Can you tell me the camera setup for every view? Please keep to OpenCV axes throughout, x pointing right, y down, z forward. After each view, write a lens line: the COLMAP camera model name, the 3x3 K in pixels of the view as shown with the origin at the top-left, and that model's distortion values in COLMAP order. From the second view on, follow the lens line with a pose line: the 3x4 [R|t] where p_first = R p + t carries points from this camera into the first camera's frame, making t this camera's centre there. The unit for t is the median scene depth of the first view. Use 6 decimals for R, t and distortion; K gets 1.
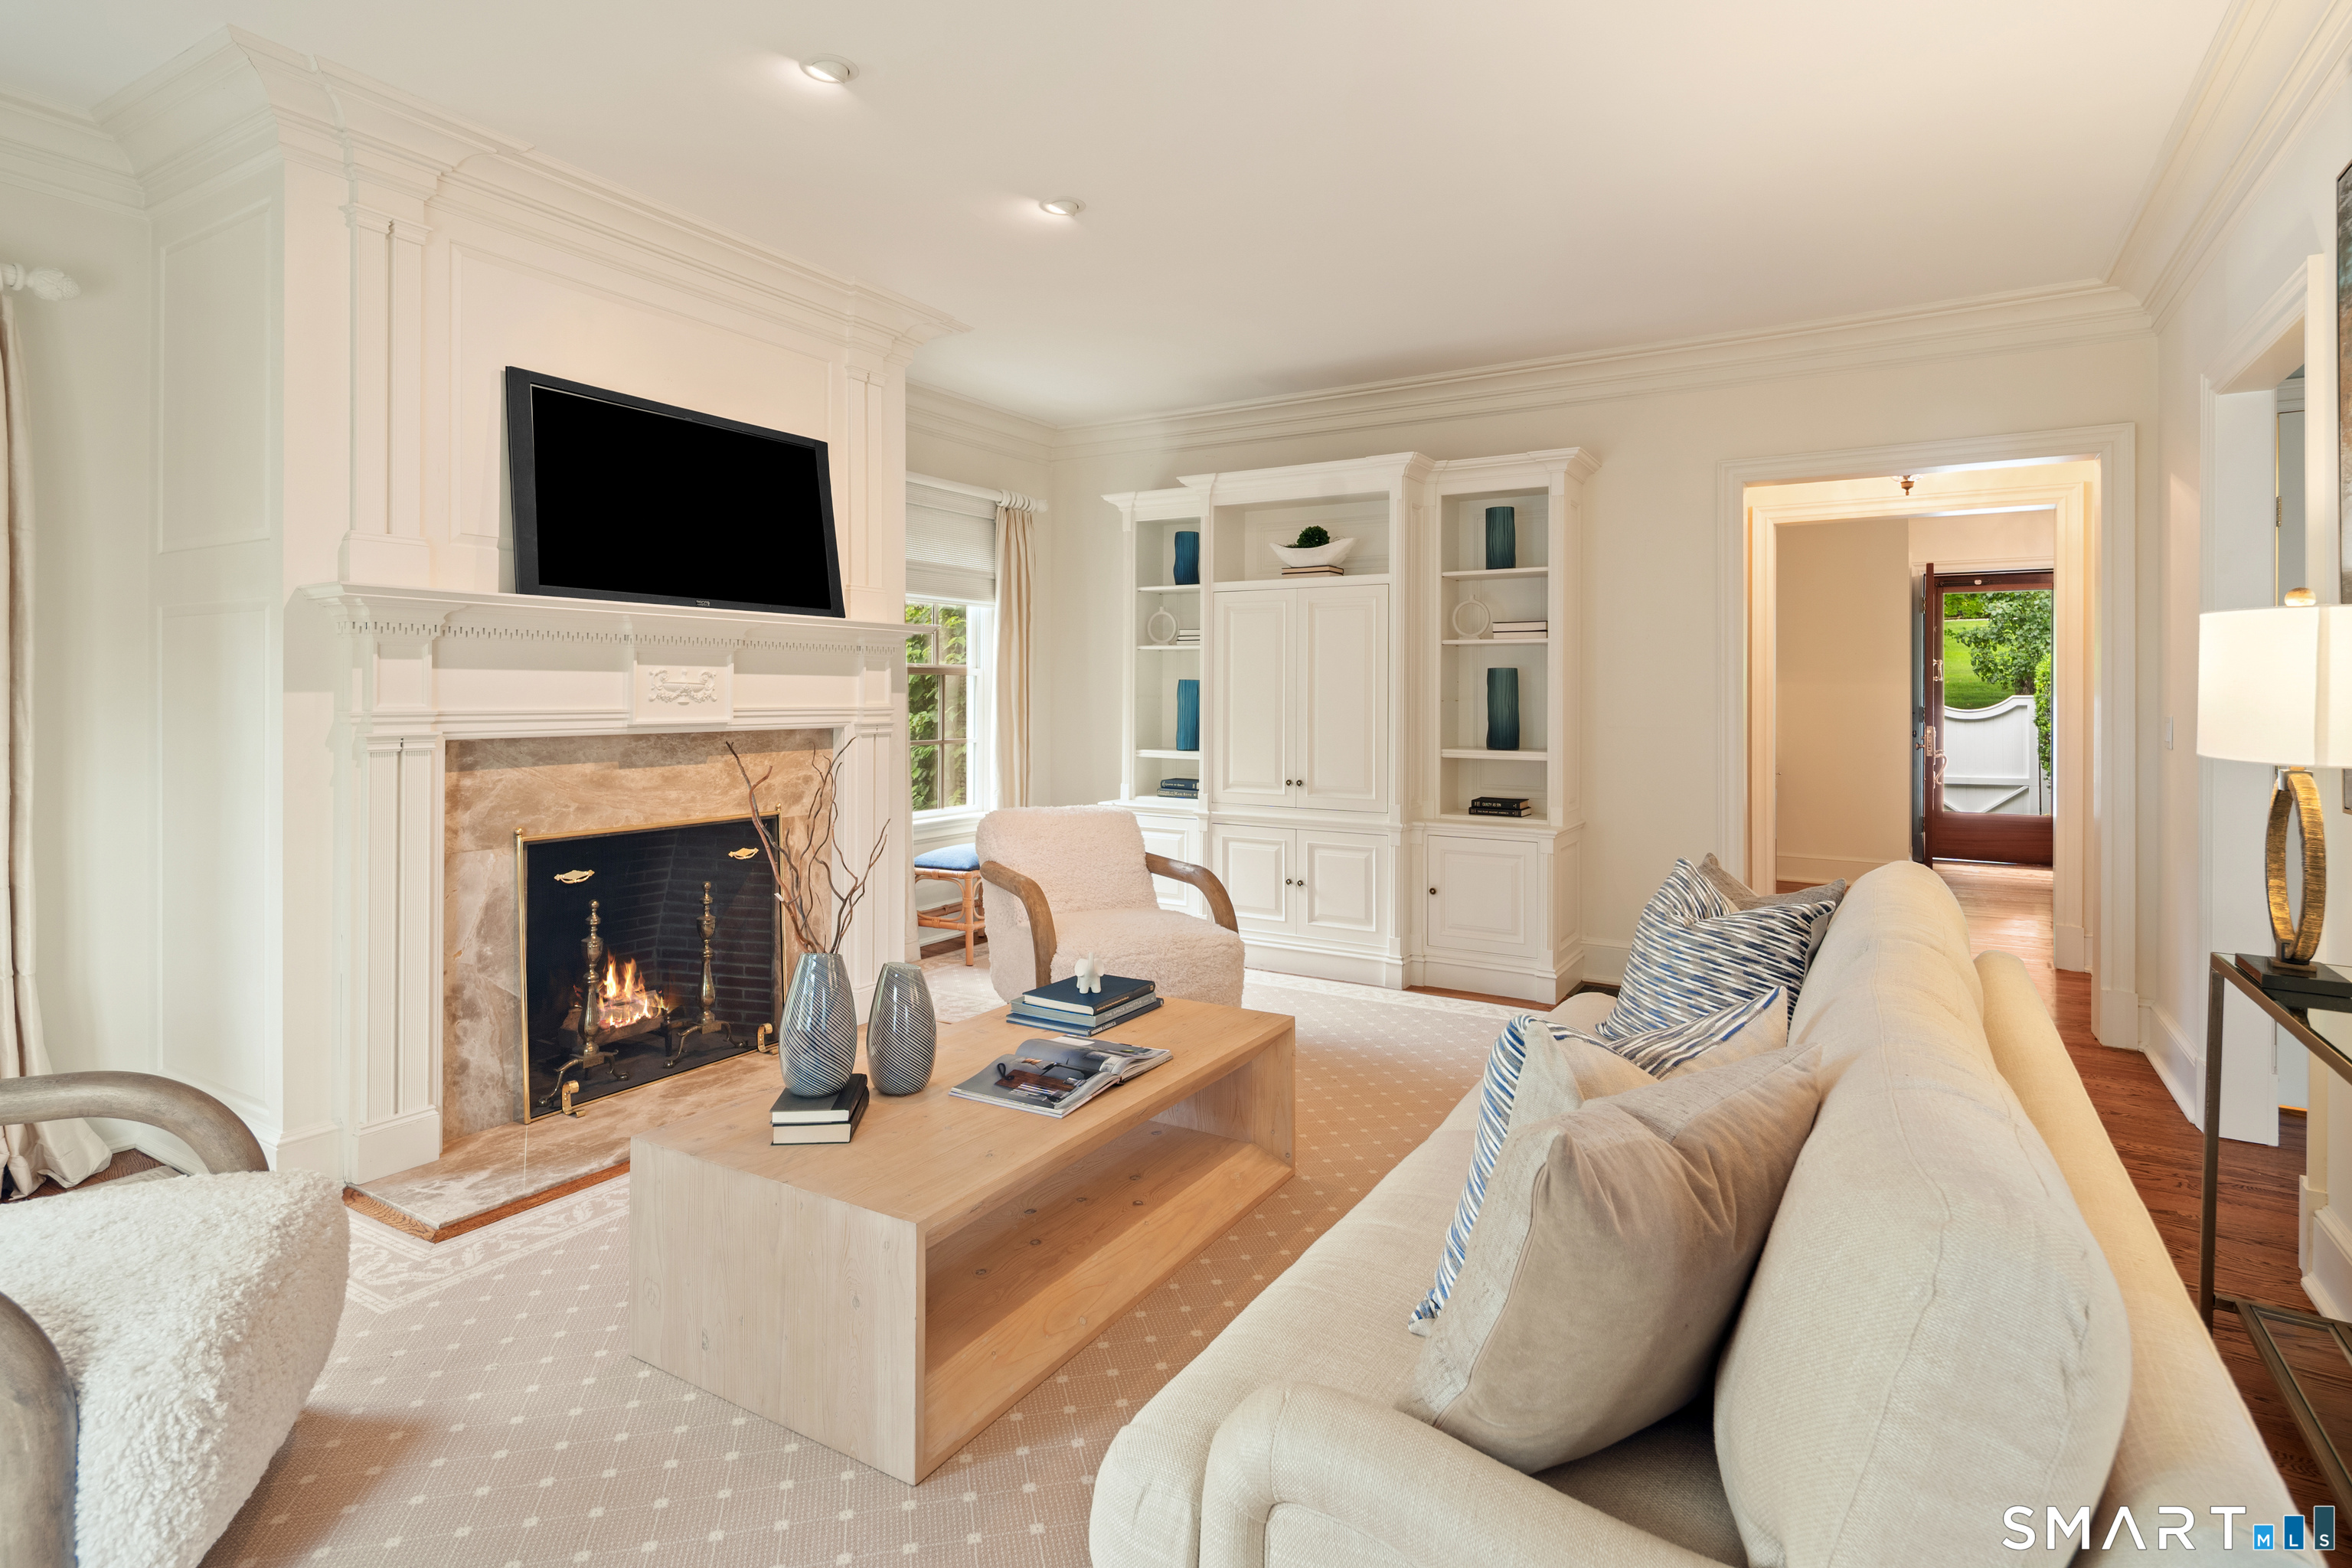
lens RADIAL K [[1164.5, 0, 1119.8], [0, 1164.5, 697.6], [0, 0, 1]] dist [0.006754, -0.003176]
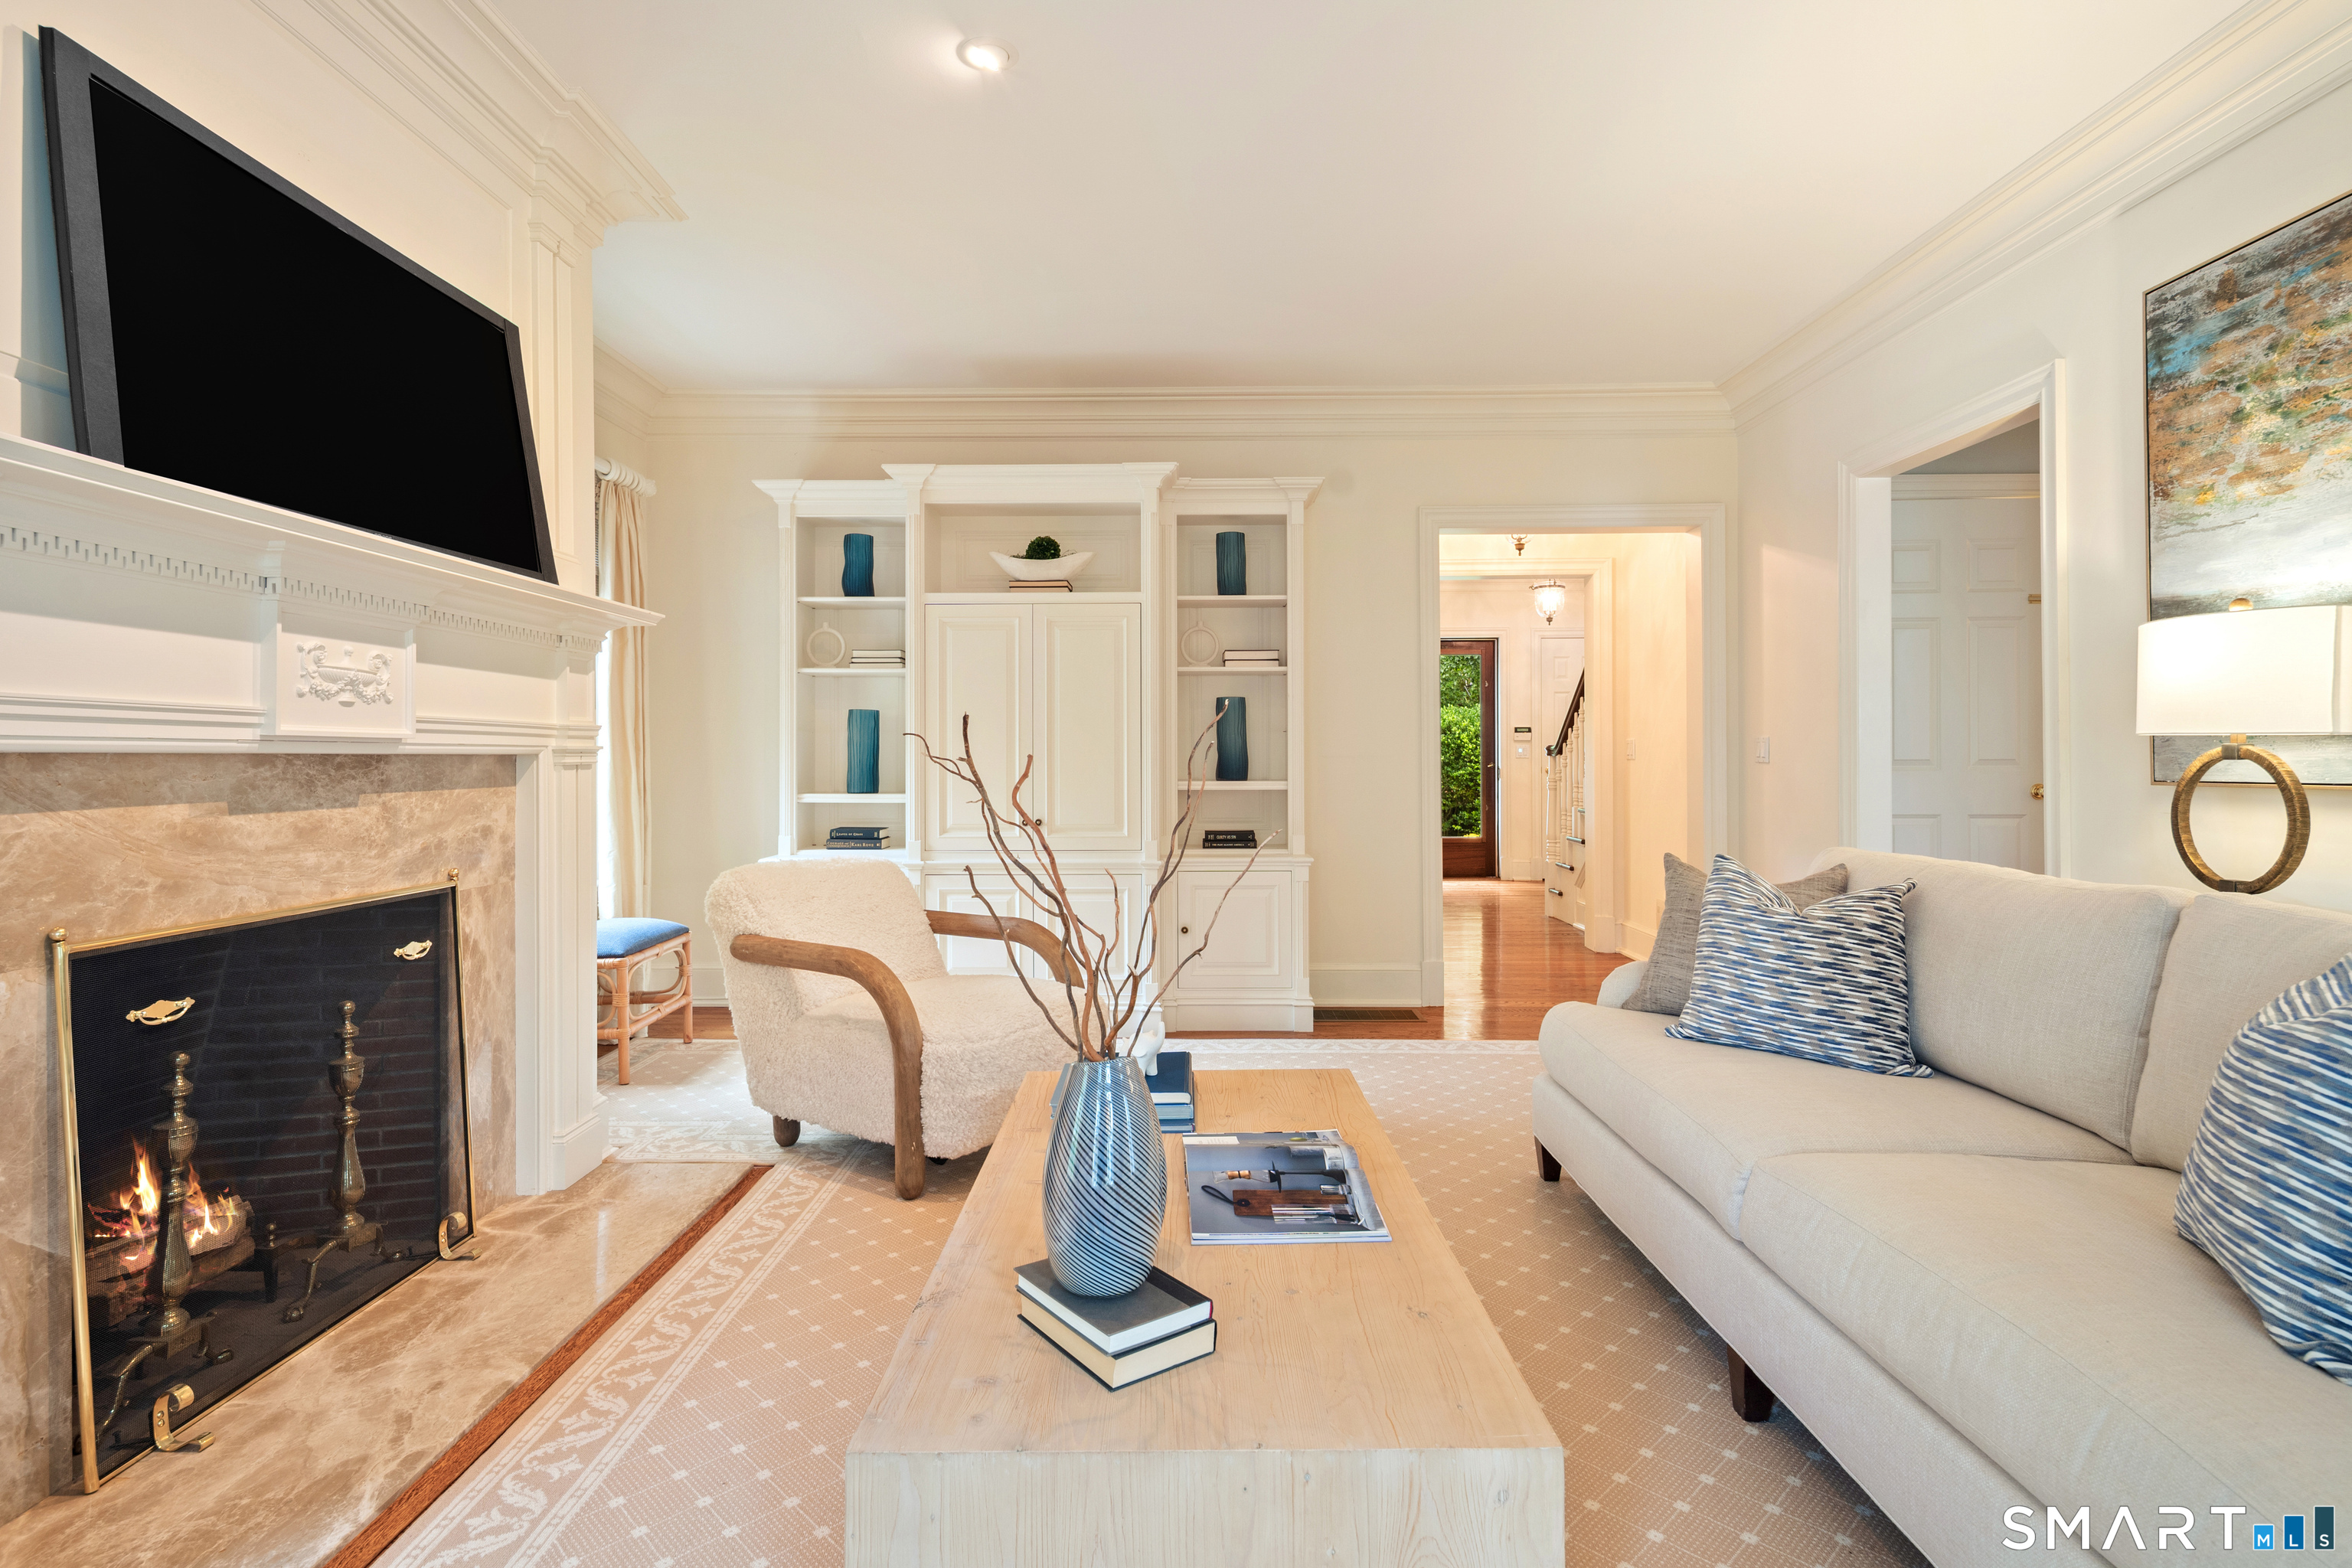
lens RADIAL K [[1164.5, 0, 1130.4], [0, 1164.5, 760.1], [0, 0, 1]] dist [0.006754, -0.003176]
pose [[0.855636, -0.005799, 0.517546, -0.302498], [0.007085, 0.999975, -0.000508, 0.032905], [-0.517530, 0.004101, 0.855655, 0.248403]]
